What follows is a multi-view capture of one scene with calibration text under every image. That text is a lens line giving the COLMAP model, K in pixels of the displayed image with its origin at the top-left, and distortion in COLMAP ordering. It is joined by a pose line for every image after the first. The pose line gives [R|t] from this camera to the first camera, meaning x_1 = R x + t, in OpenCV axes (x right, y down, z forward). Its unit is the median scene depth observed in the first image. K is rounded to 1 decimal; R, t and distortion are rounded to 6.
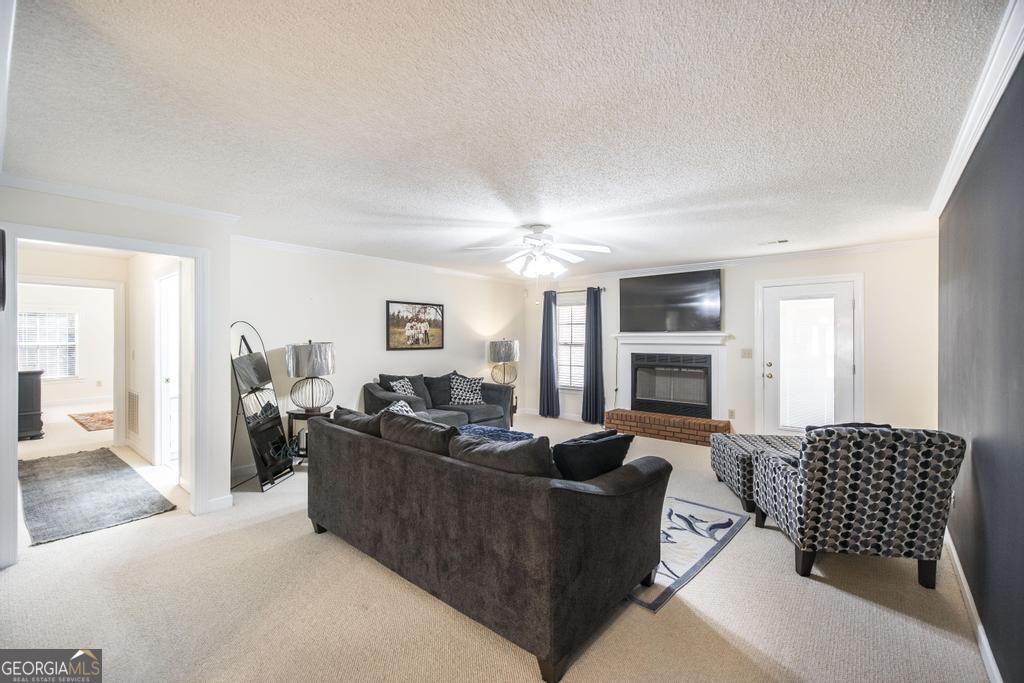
lens RADIAL K [[433.1, 0, 513.2], [0, 433.1, 338.1], [0, 0, 1]] dist [-0.000827, 0.000244]
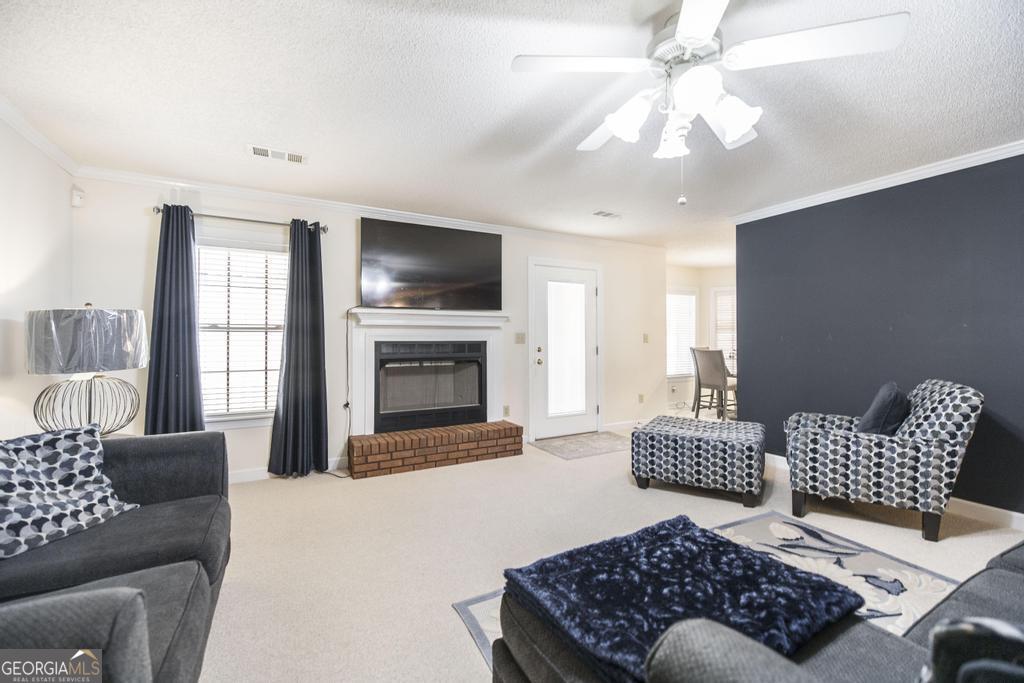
lens RADIAL K [[433.1, 0, 513.2], [0, 433.1, 338.1], [0, 0, 1]] dist [-0.000827, 0.000244]
pose [[0.364596, -0.000129, 0.931166, -0.249569], [0.004579, 0.999988, -0.001654, 0.033341], [-0.931154, 0.004867, 0.364593, 0.630721]]
